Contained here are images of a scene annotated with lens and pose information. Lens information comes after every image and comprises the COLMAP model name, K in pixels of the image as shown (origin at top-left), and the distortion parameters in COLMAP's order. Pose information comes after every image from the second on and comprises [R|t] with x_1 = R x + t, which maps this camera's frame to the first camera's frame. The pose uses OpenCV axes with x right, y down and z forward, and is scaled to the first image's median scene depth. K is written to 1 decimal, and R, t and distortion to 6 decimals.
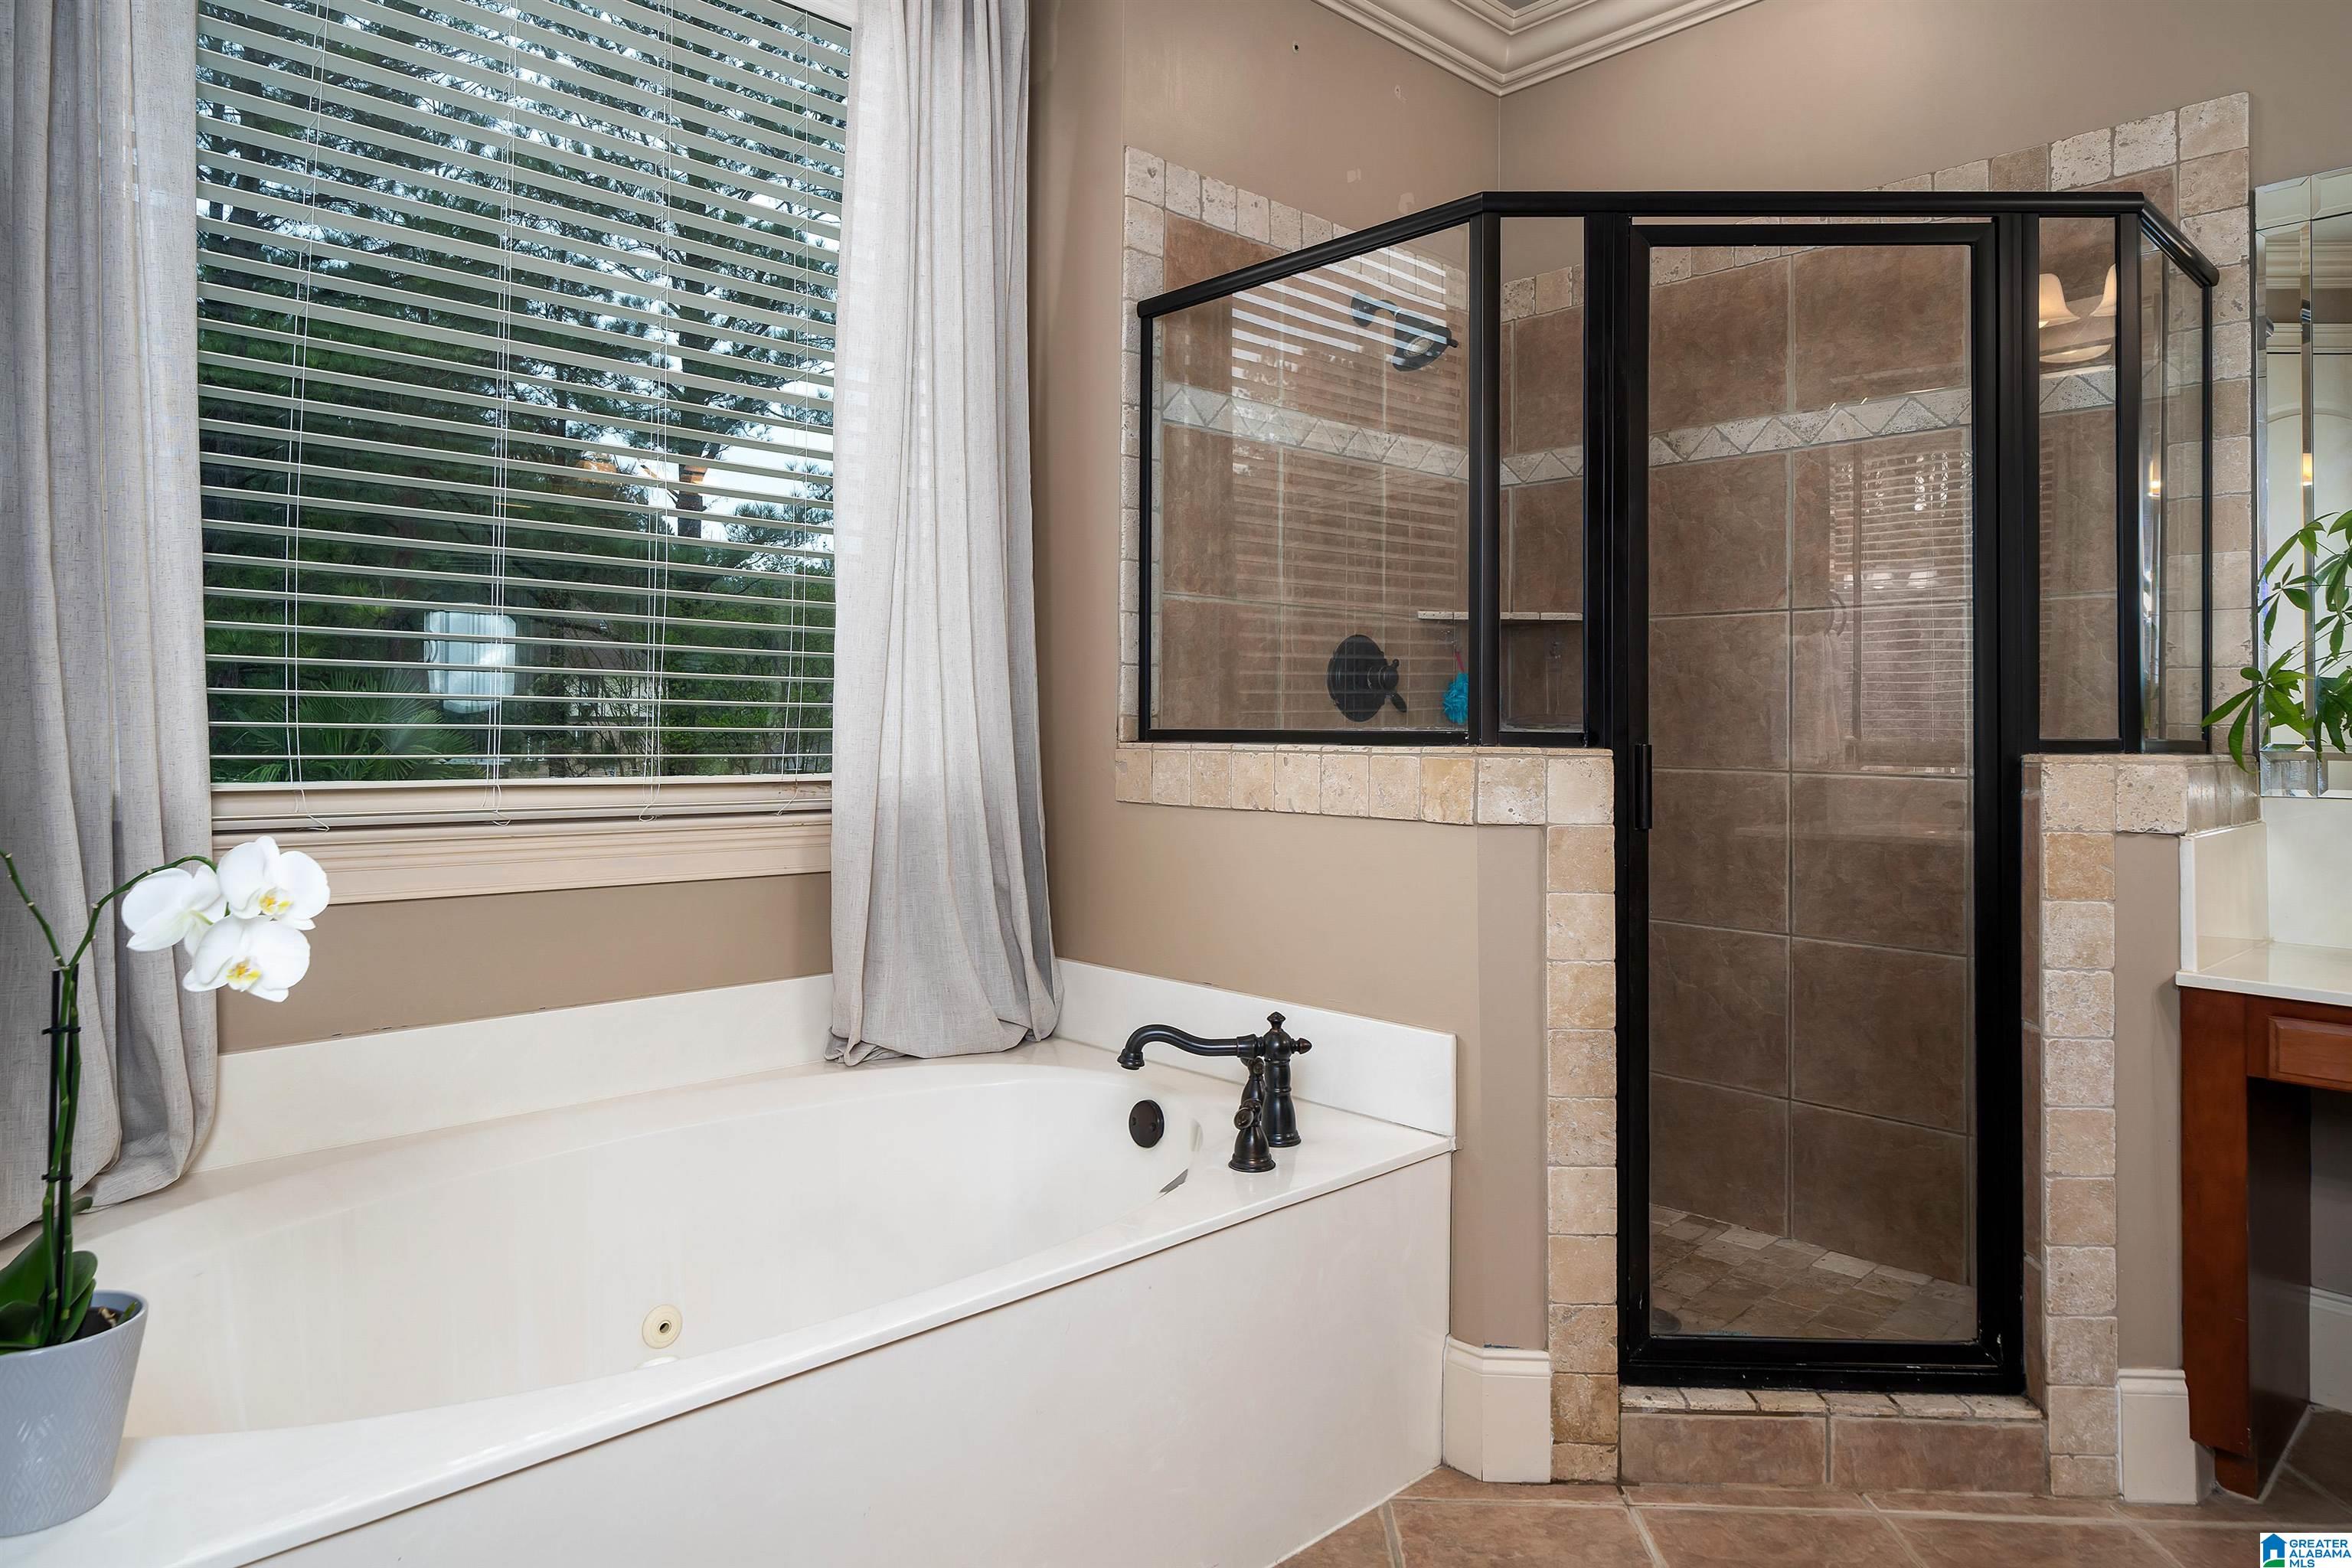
lens RADIAL K [[1415.2, 0, 1175.2], [0, 1415.2, 719.2], [0, 0, 1]] dist [0.002636, -0.000413]
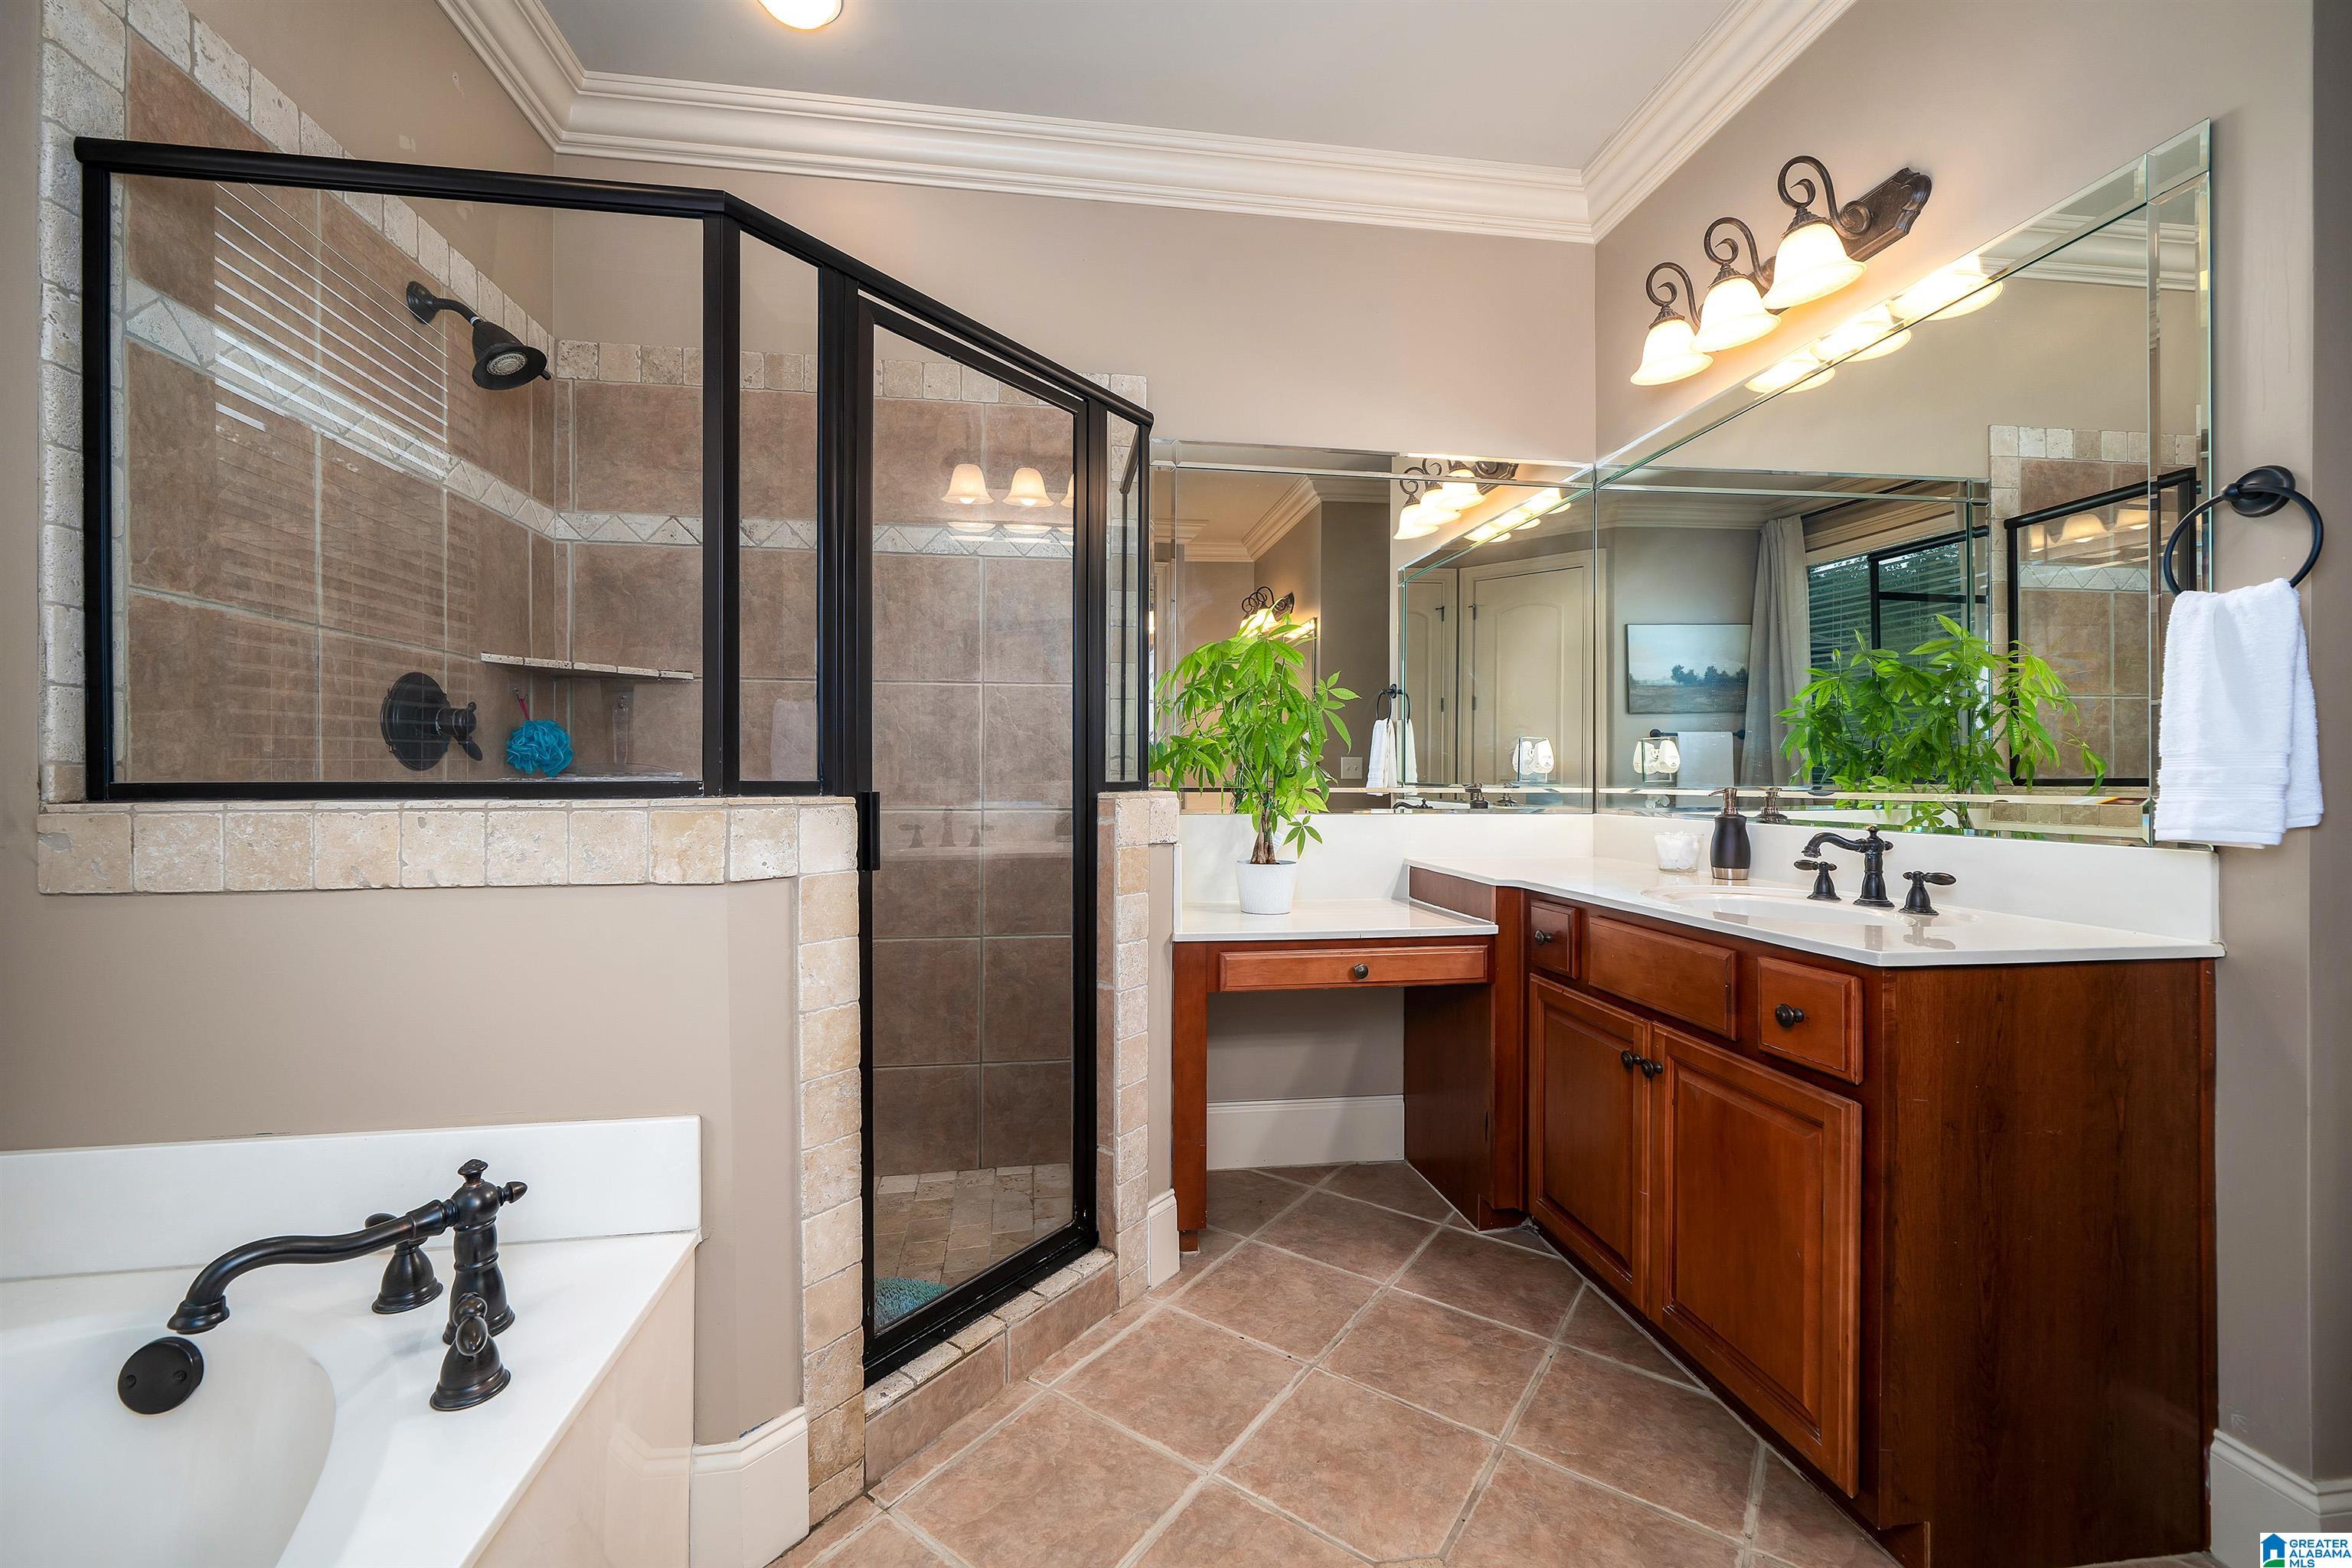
lens RADIAL K [[937.2, 0, 1176.0], [0, 937.2, 784.0], [0, 0, 1]] dist [-0.003076, 0.000234]
pose [[0.573669, -0.014826, 0.818953, -0.115075], [0.000522, 0.999843, 0.017735, -0.000177], [-0.819087, -0.009746, 0.573587, 0.406414]]
